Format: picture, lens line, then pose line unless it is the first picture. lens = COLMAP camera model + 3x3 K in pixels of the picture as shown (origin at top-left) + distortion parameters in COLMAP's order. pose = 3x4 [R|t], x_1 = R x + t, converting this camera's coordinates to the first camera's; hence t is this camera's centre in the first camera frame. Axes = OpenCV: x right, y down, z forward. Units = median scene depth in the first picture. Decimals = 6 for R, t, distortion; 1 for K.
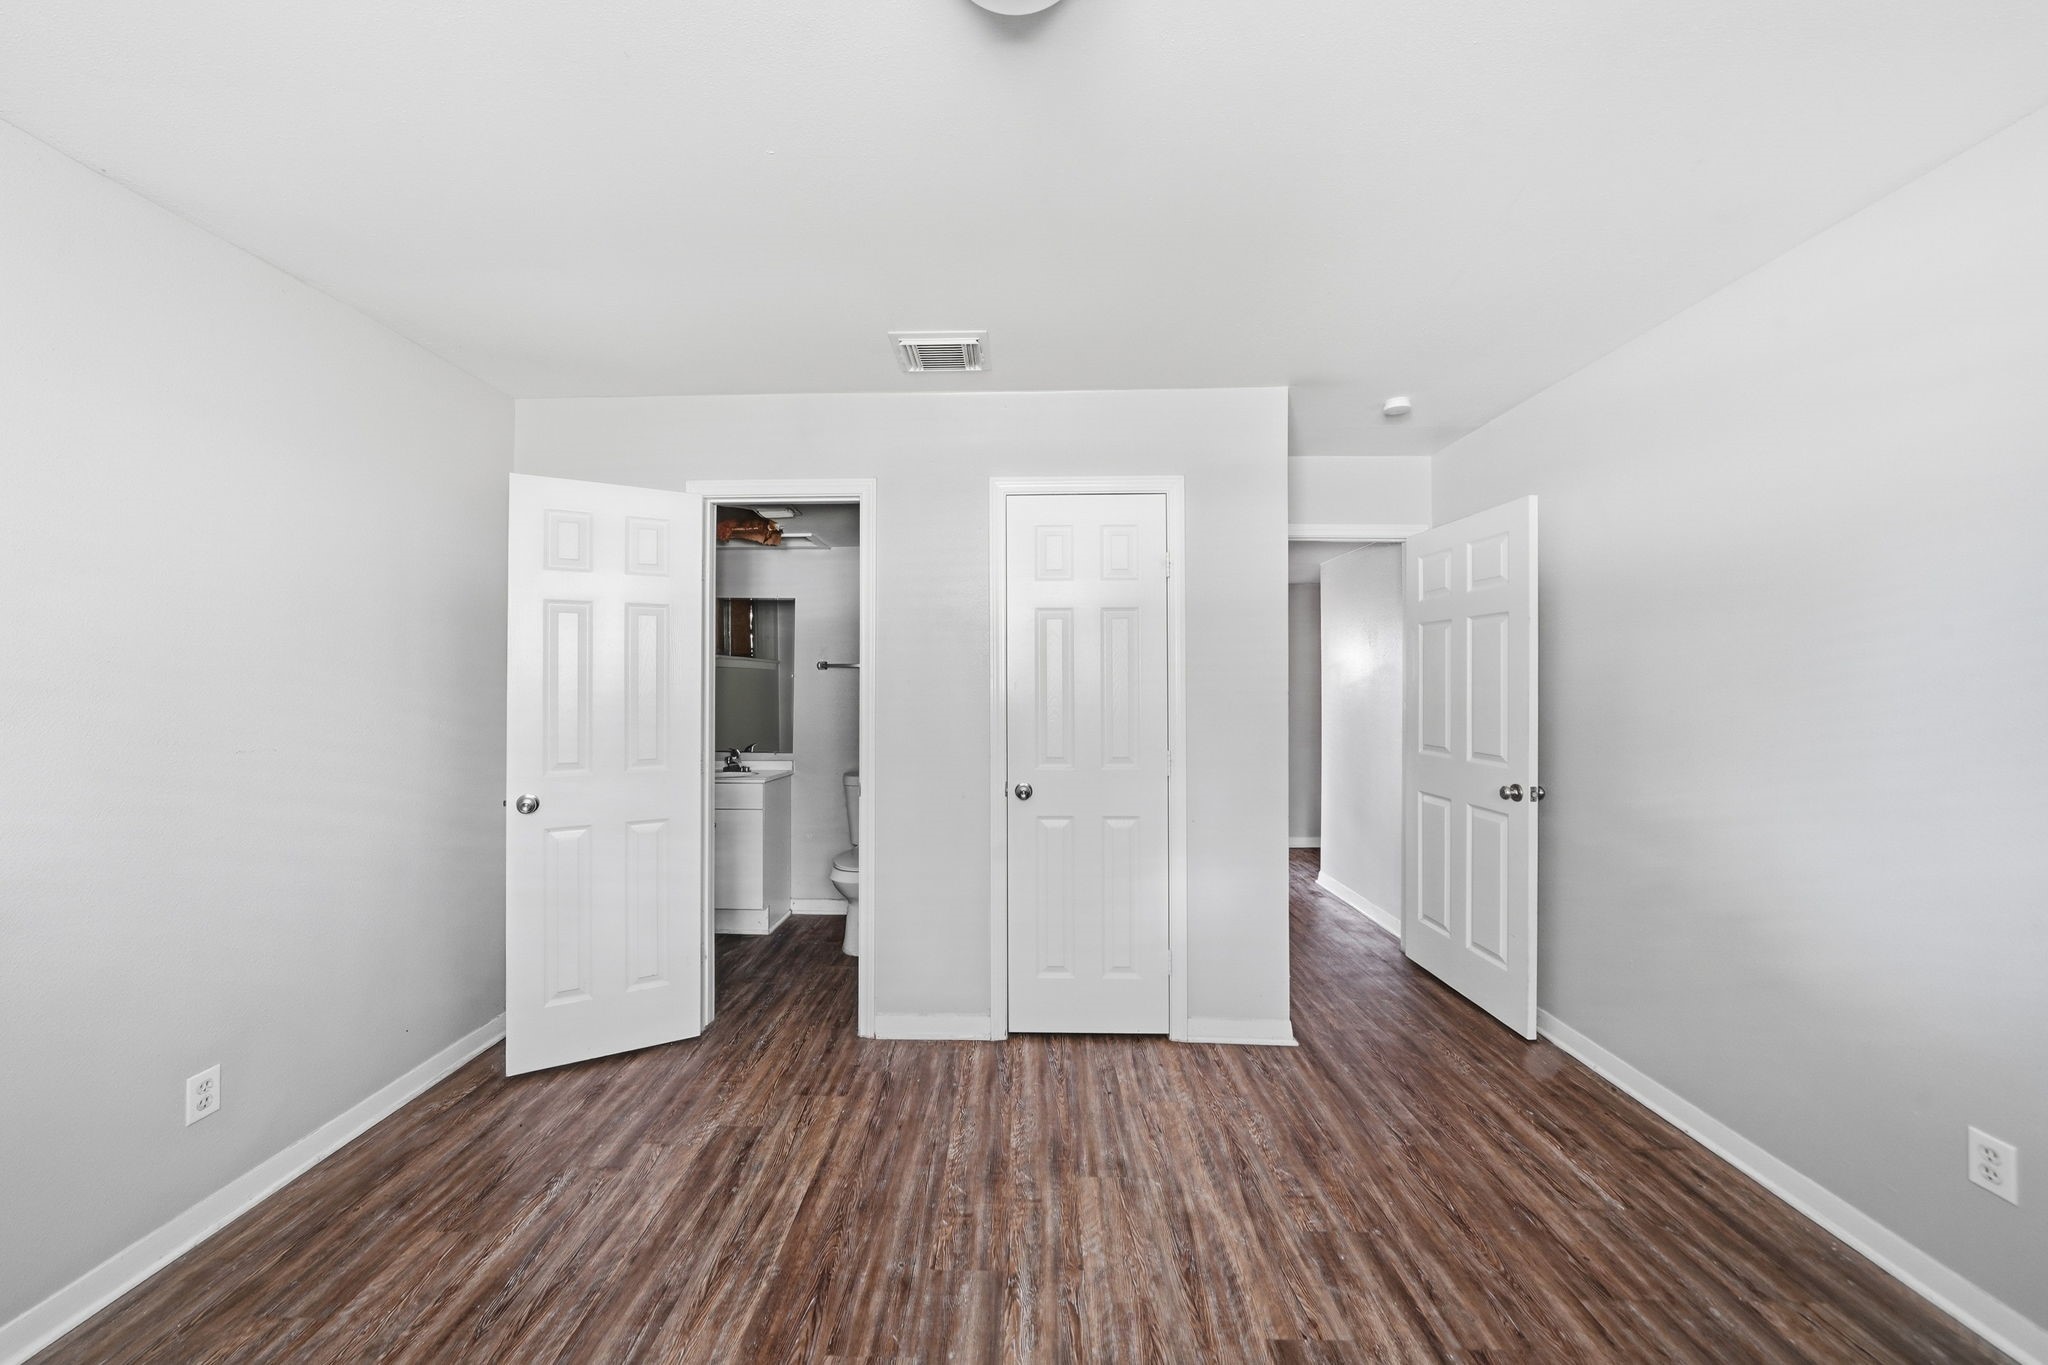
lens RADIAL K [[713.6, 0, 1004.2], [0, 713.6, 682.4], [0, 0, 1]] dist [-0.001417, 0.000076]
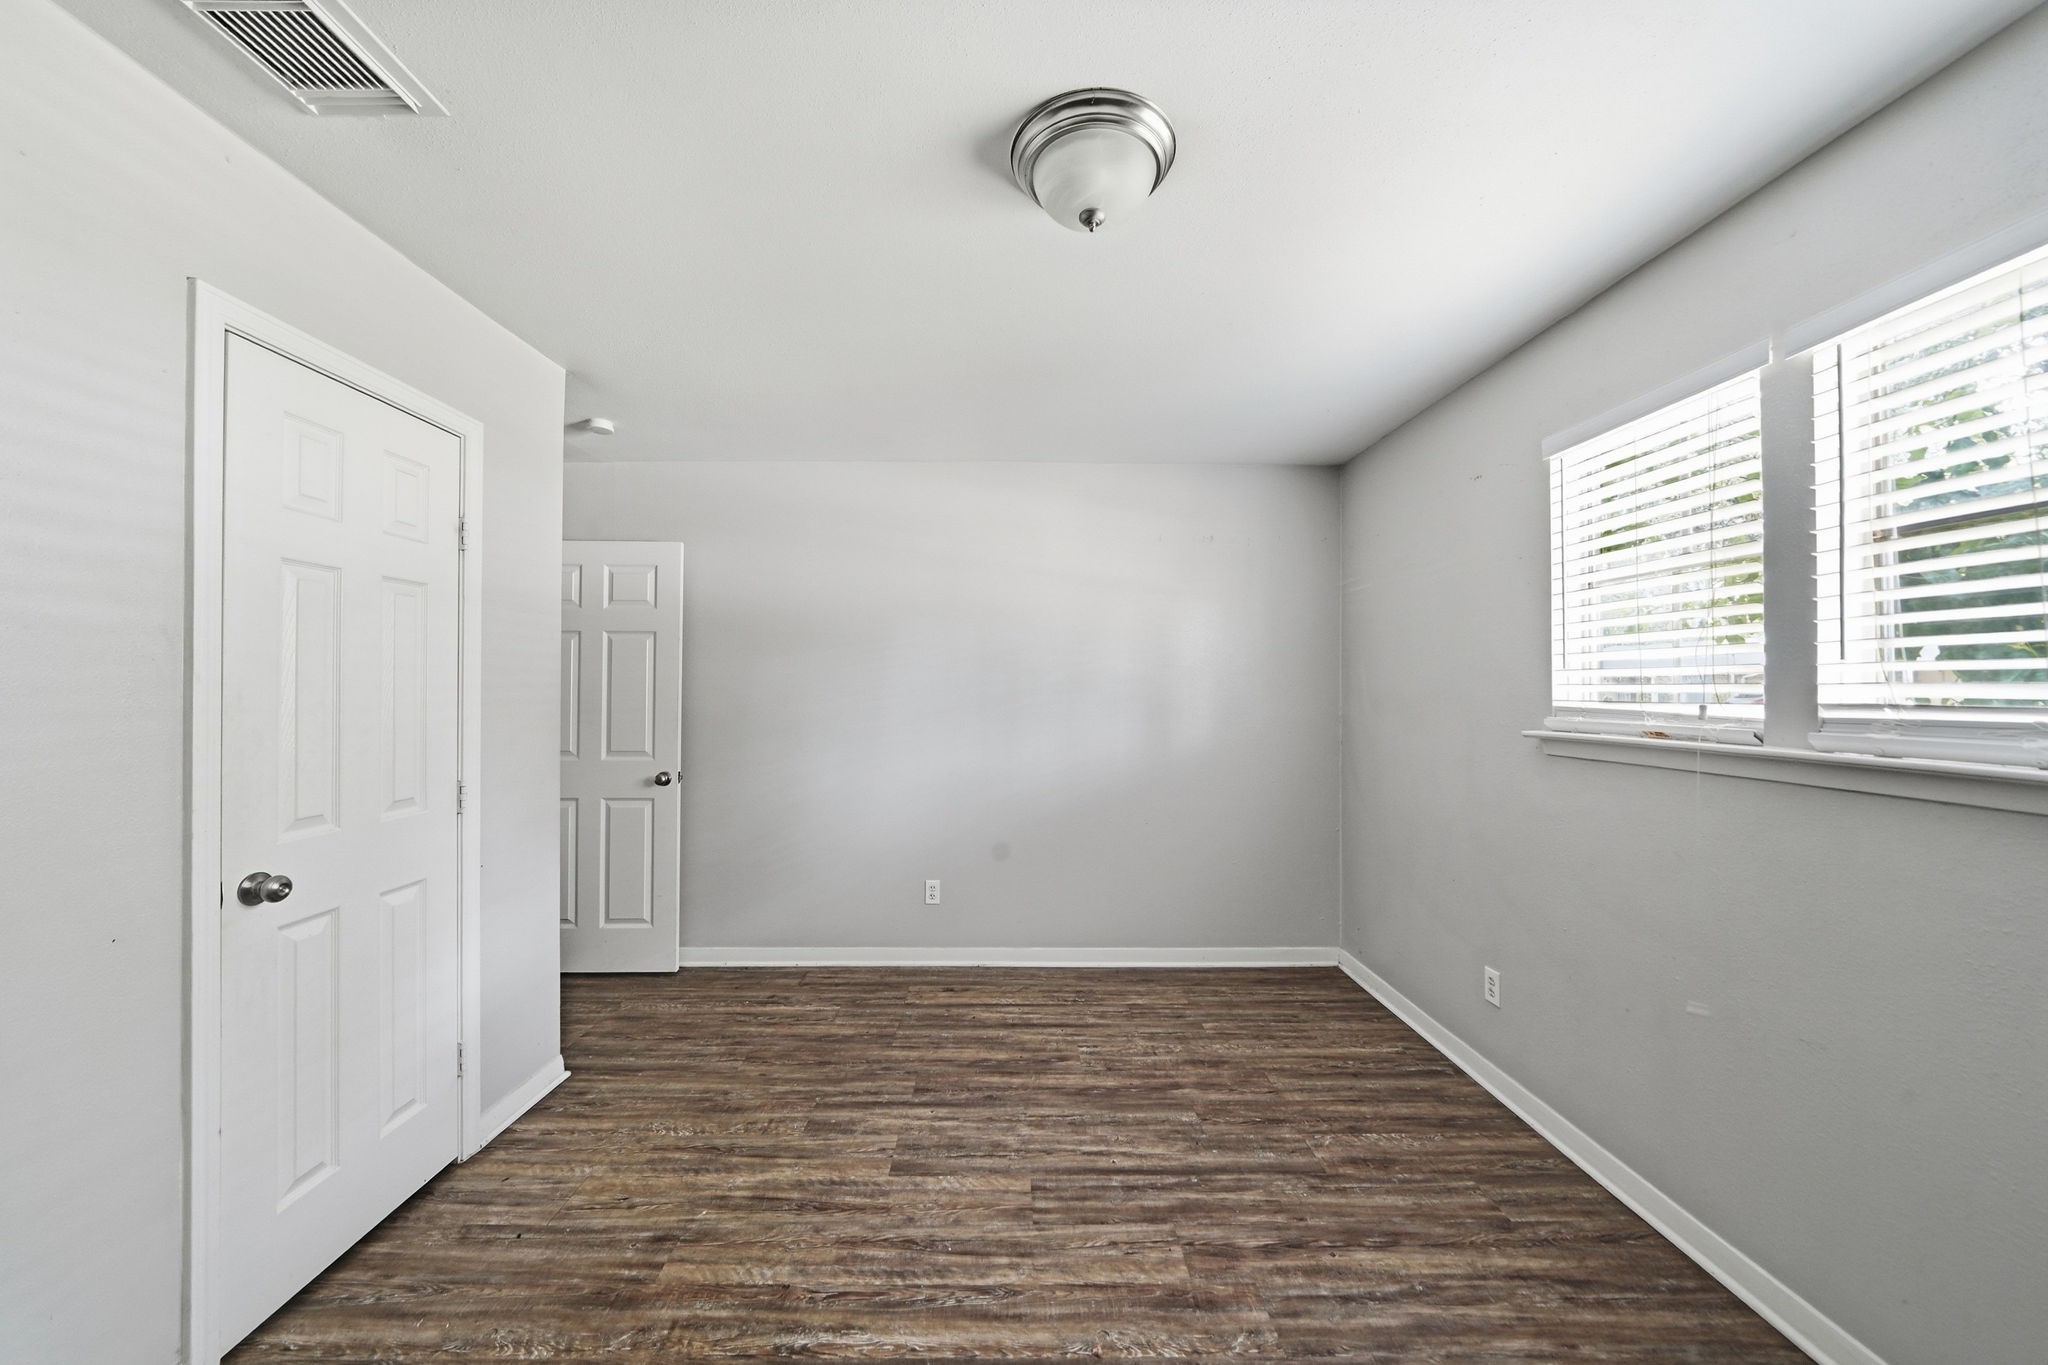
lens RADIAL K [[713.6, 0, 1004.2], [0, 713.6, 682.4], [0, 0, 1]] dist [-0.001417, 0.000076]
pose [[-0.026828, 0.009249, 0.999597, -0.811577], [-0.000134, 0.999957, -0.009256, -0.001969], [-0.999640, -0.000383, -0.026826, 0.663276]]
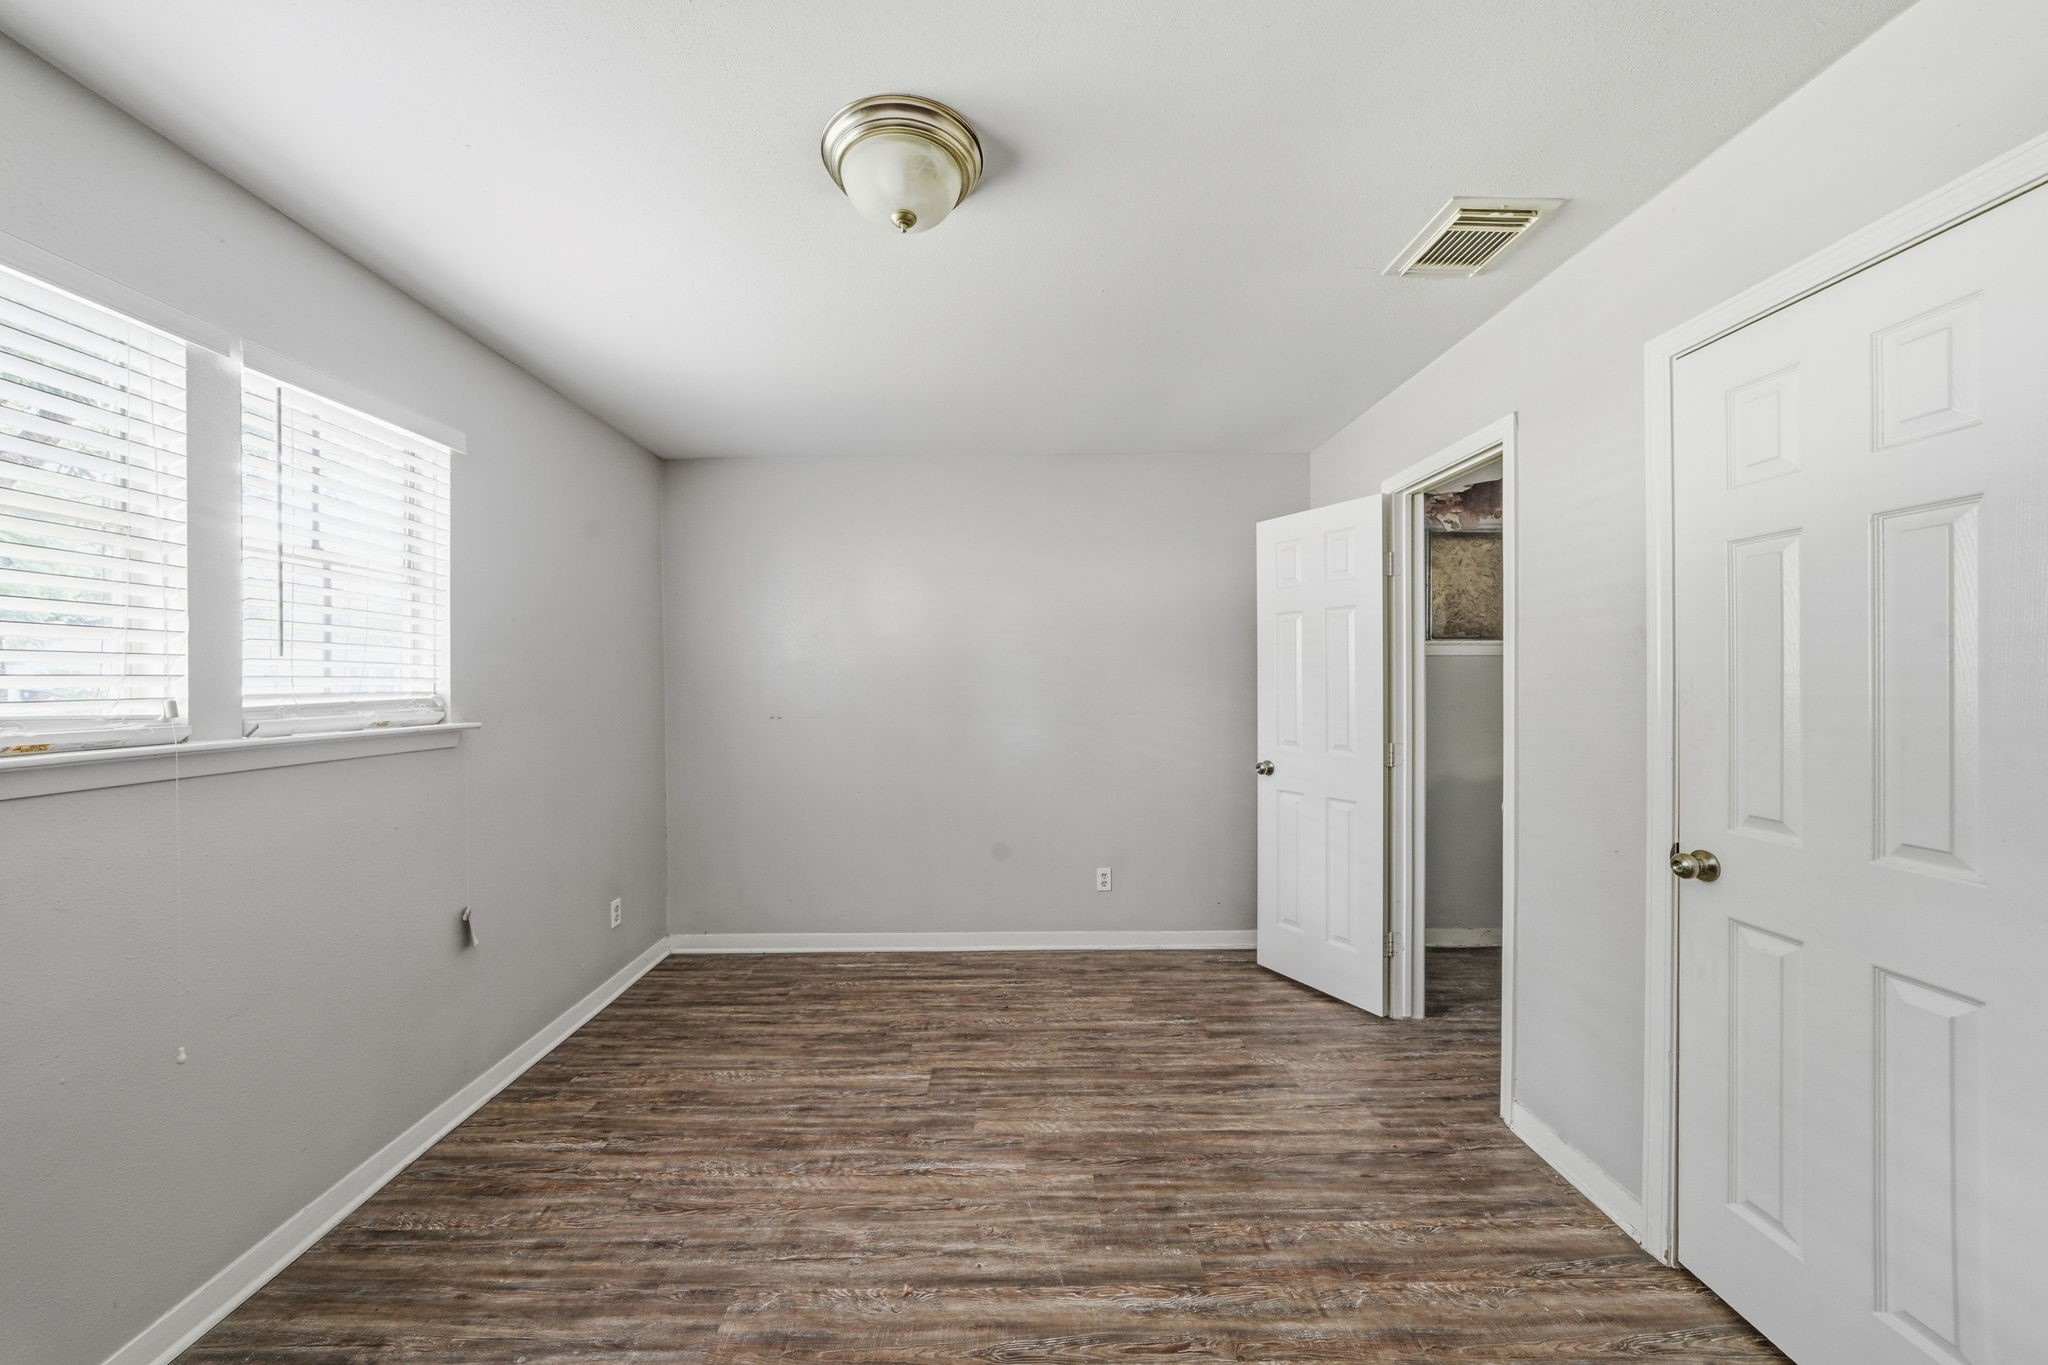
lens RADIAL K [[712.9, 0, 1024.0], [0, 712.9, 682.5], [0, 0, 1]] dist [0.000857, 0.000198]
pose [[0.048000, 0.005960, -0.998830, 0.869342], [0.004143, 0.999972, 0.006165, -0.002565], [0.998839, -0.004434, 0.047974, 0.639917]]
